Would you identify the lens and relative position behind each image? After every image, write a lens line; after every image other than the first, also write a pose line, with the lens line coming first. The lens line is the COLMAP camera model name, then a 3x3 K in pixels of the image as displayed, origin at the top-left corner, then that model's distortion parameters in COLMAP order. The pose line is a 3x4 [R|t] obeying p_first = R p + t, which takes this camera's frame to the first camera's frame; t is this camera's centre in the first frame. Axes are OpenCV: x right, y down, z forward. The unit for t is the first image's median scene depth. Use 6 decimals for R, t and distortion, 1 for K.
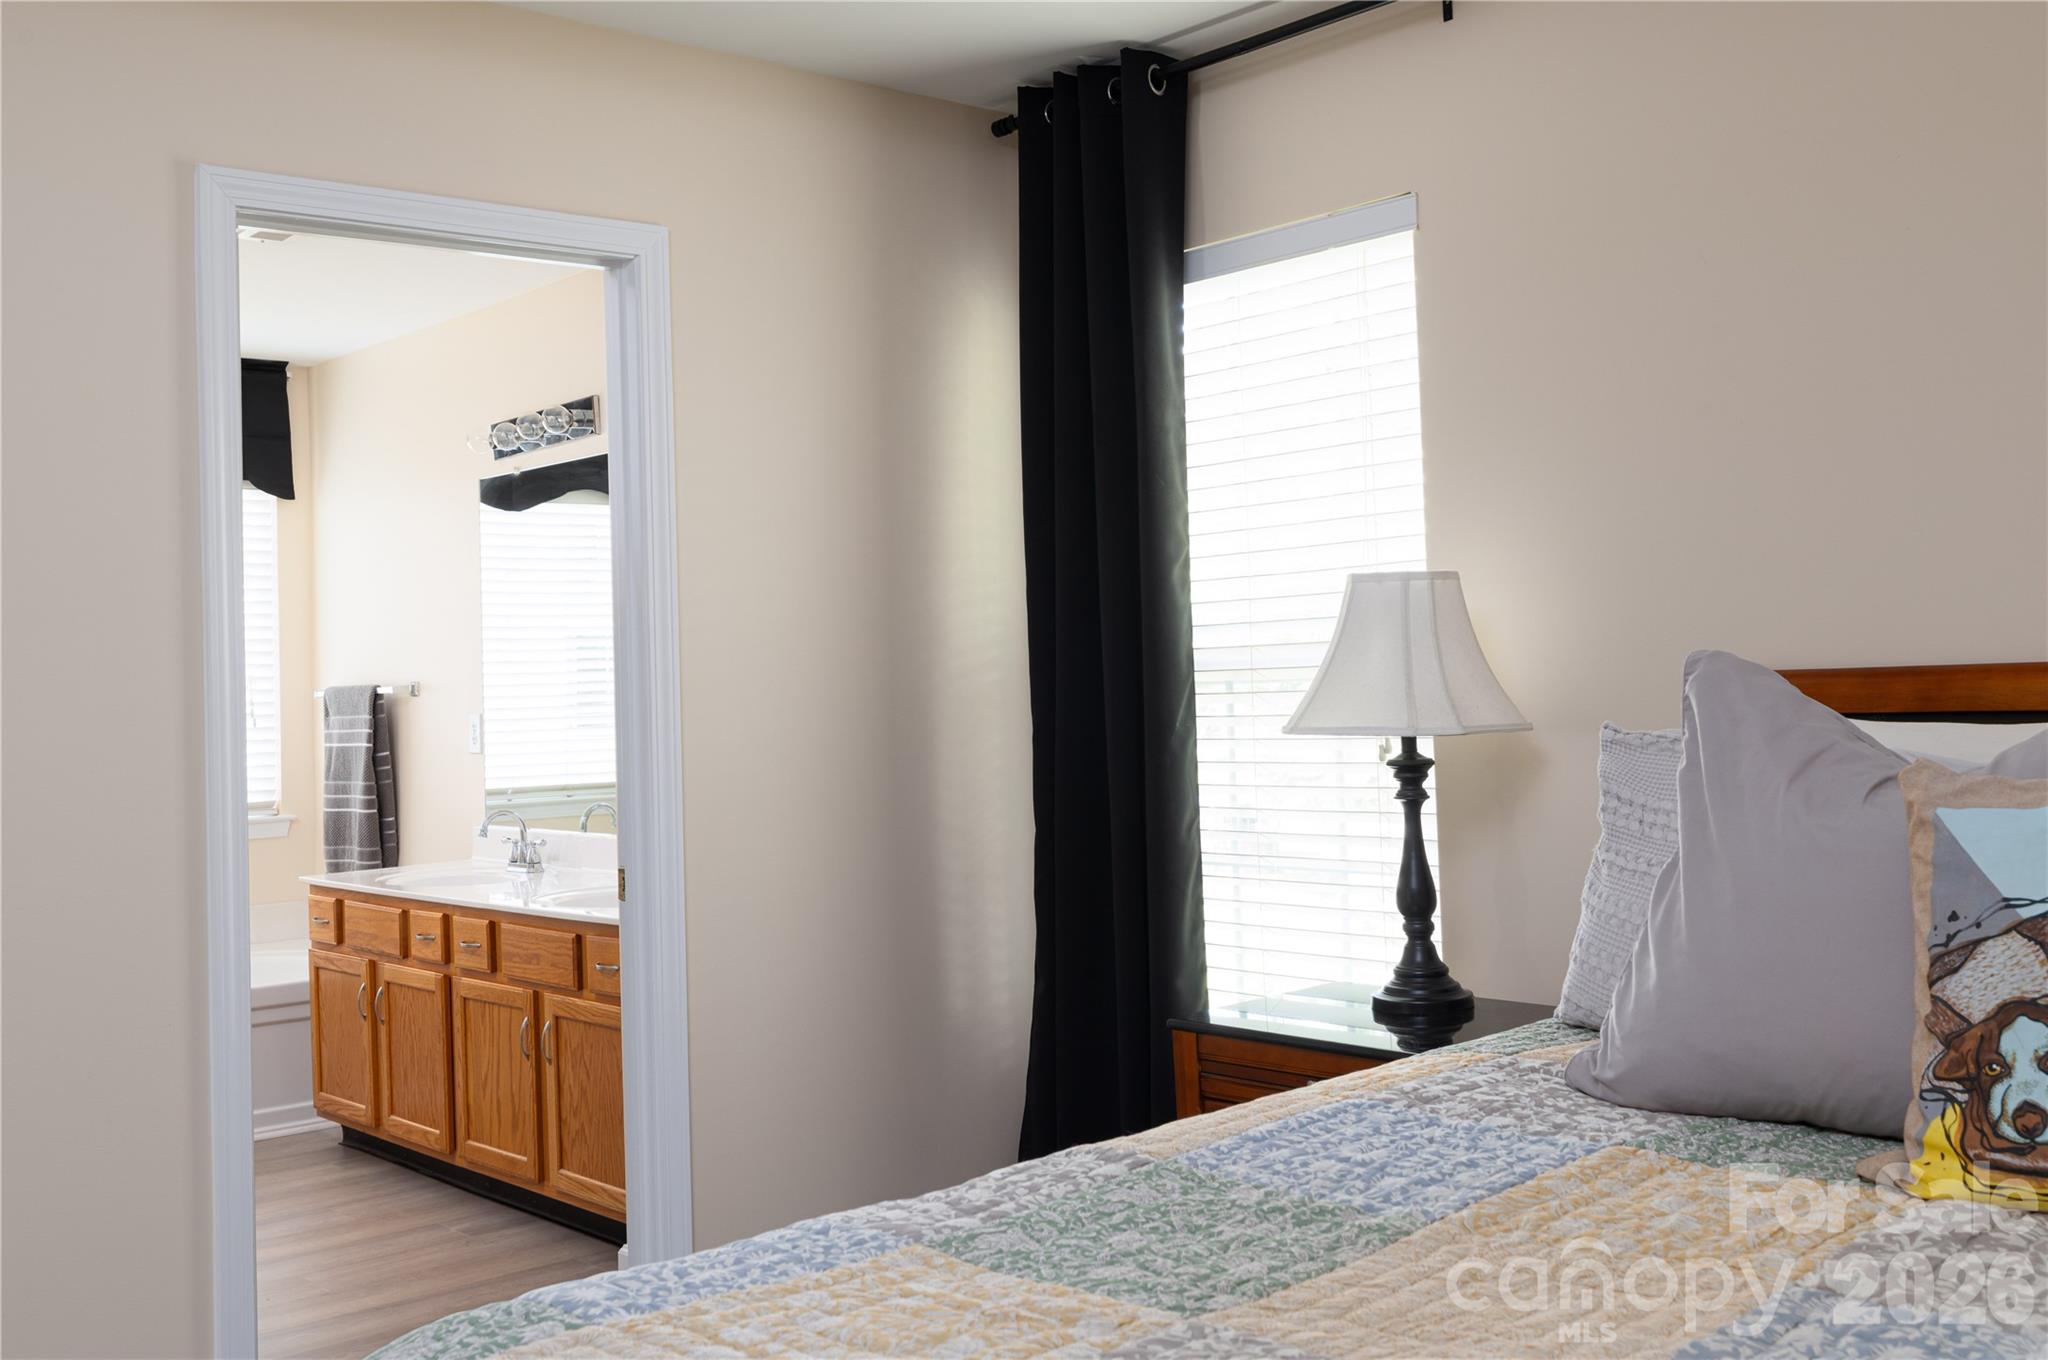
lens RADIAL K [[1968.7, 0, 1024.8], [0, 1968.7, 602.3], [0, 0, 1]] dist [-0.010410, -0.007265]
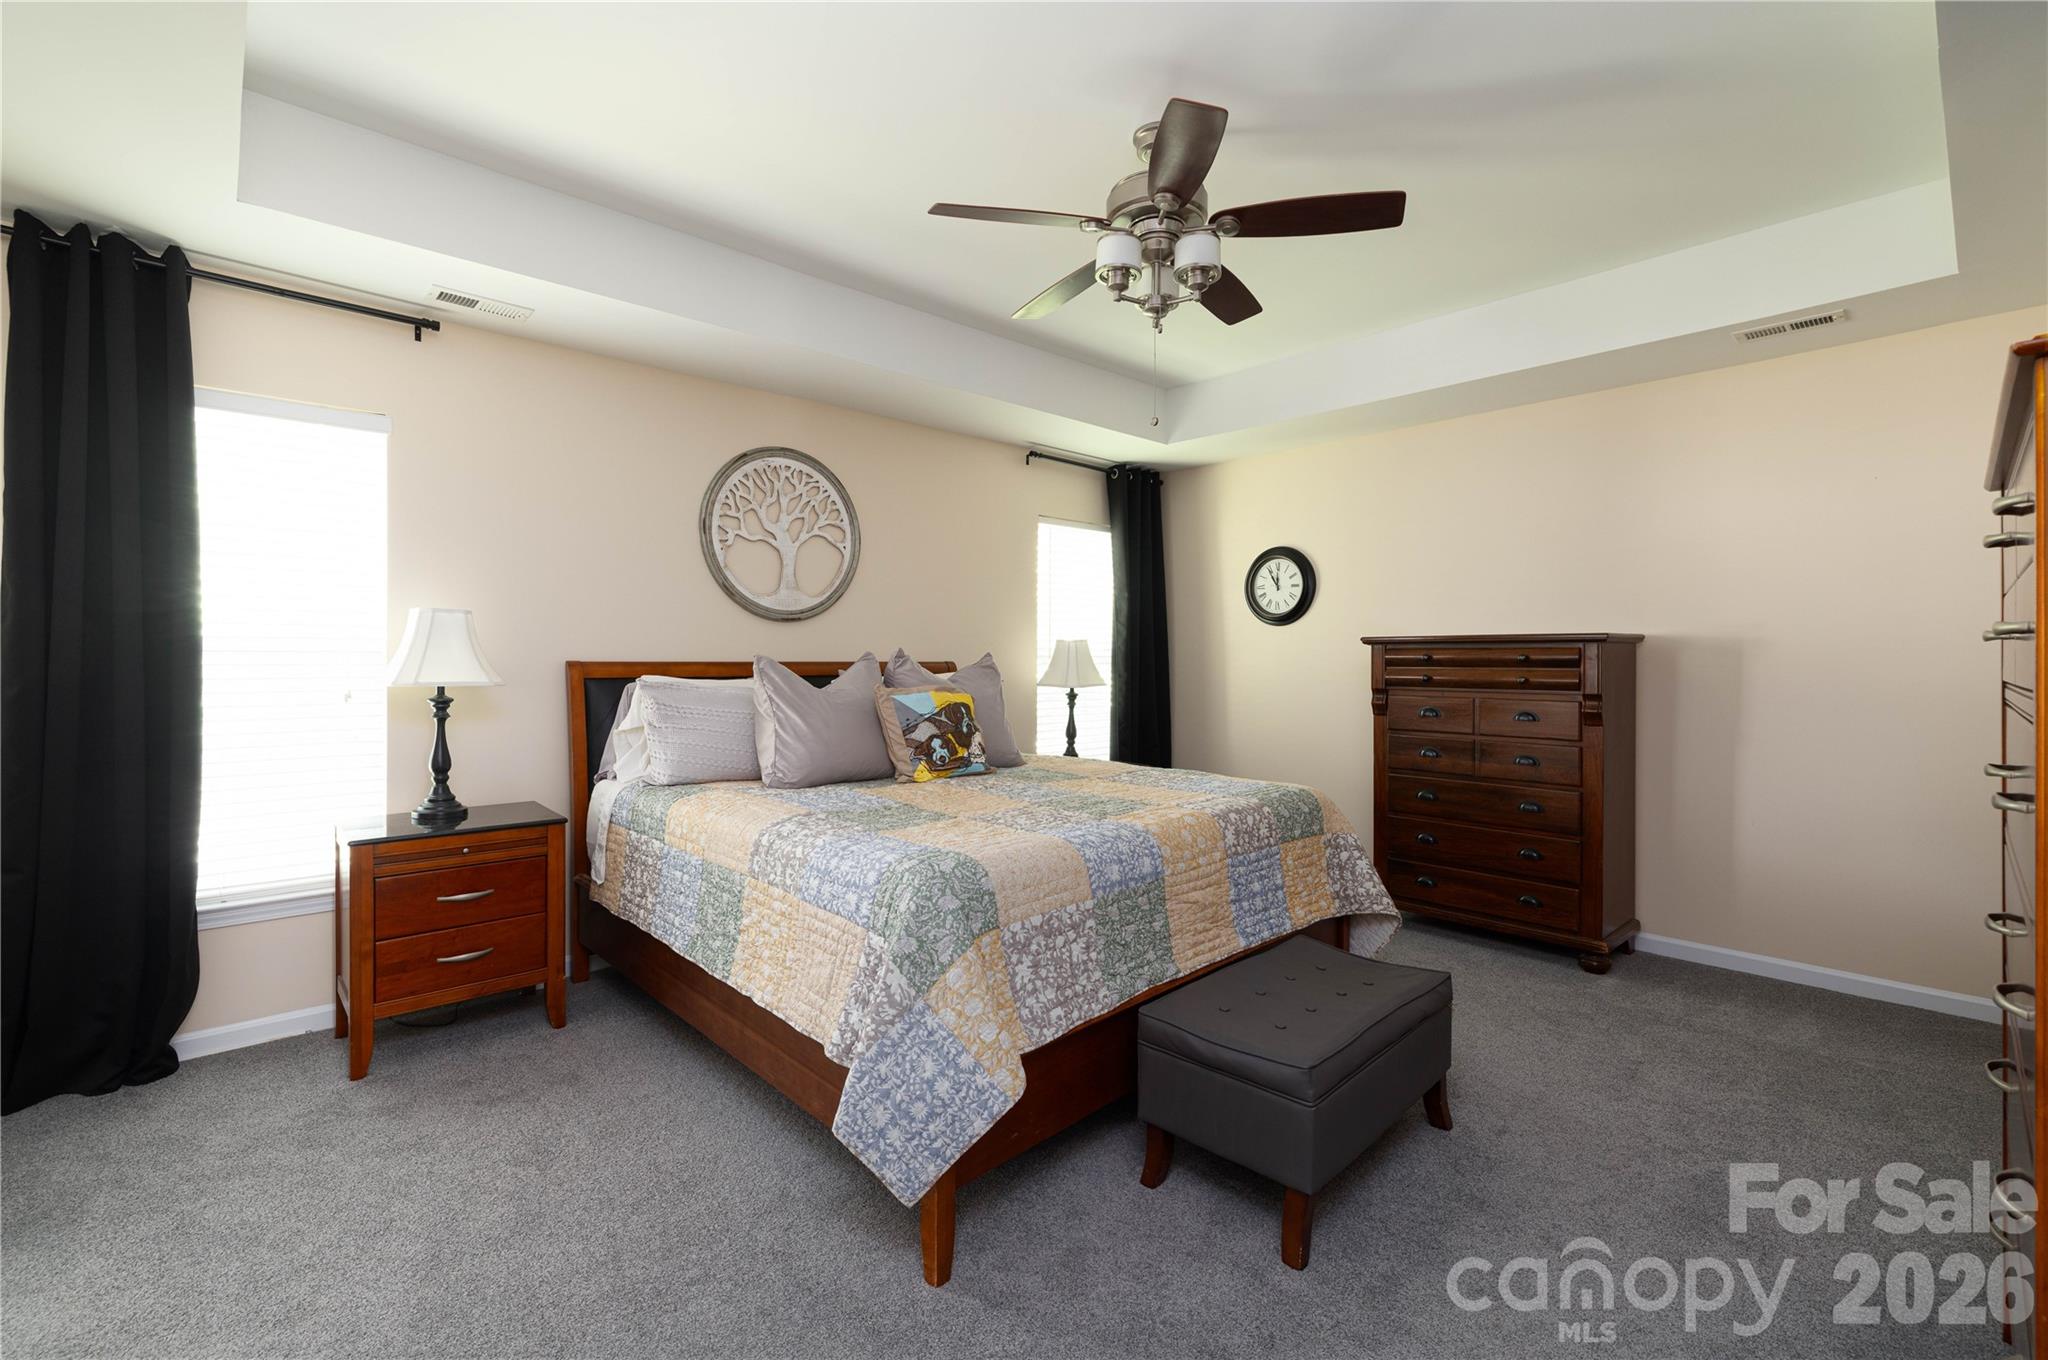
lens RADIAL K [[887.4, 0, 1033.4], [0, 887.4, 652.0], [0, 0, 1]] dist [0.000618, -0.000006]
pose [[-0.011779, 0.042007, 0.999048, -0.433876], [-0.046598, 0.998009, -0.042513, 0.023571], [-0.998844, -0.047055, -0.009798, 0.217944]]
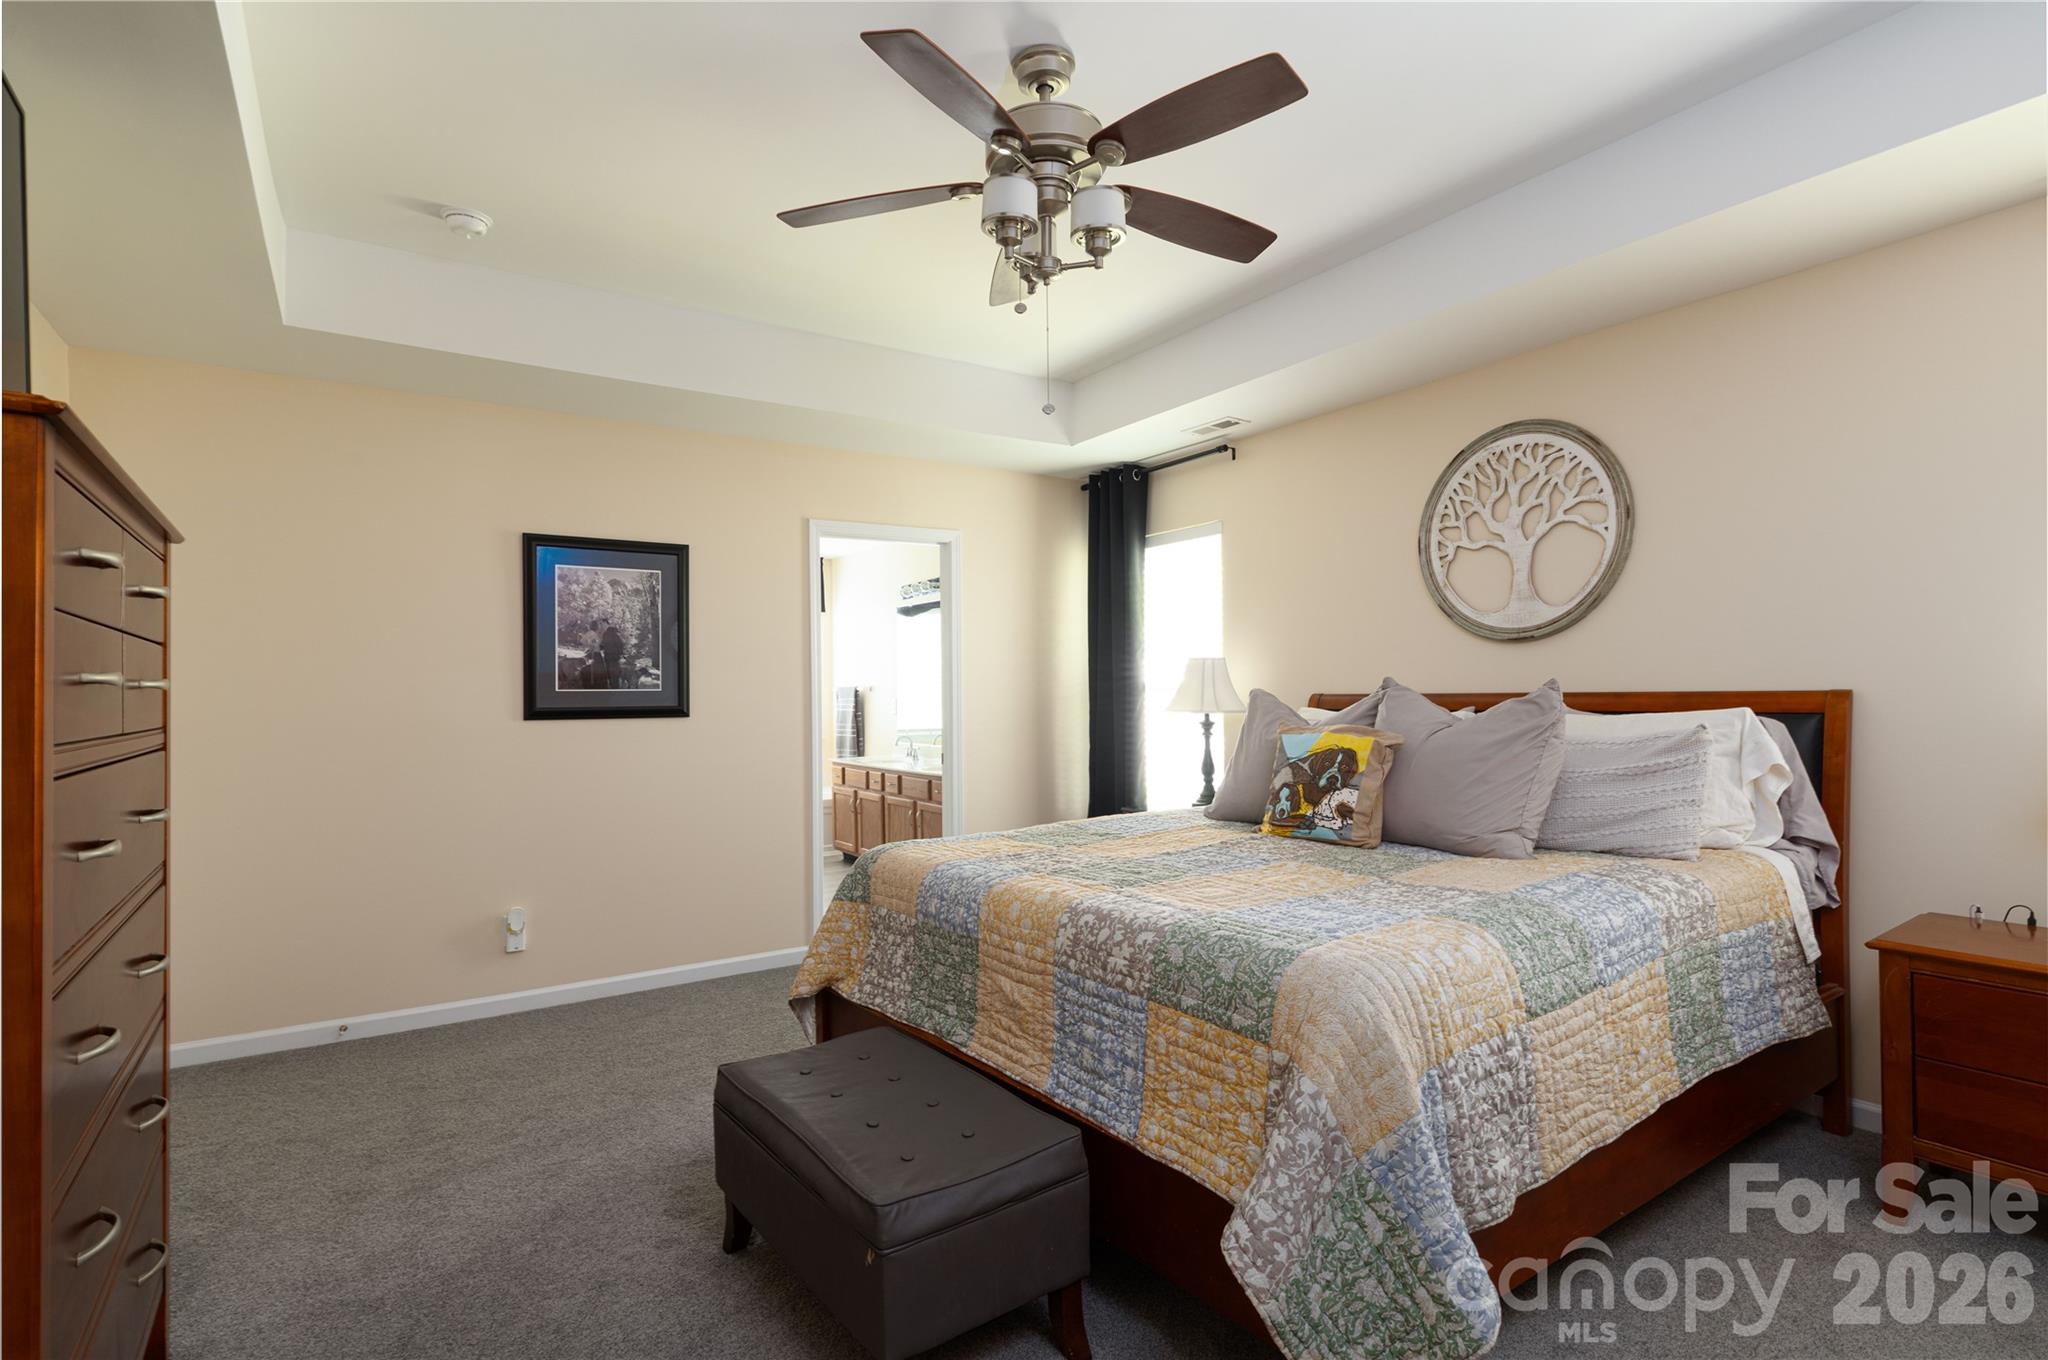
lens RADIAL K [[984.3, 0, 1024.0], [0, 984.3, 680.0], [0, 0, 1]] dist [0.001410, 0.000071]
pose [[0.989849, 0.019305, -0.140805, 0.075345], [-0.014486, 0.999276, 0.035167, -0.016601], [0.141382, -0.032771, 0.989413, -0.269393]]
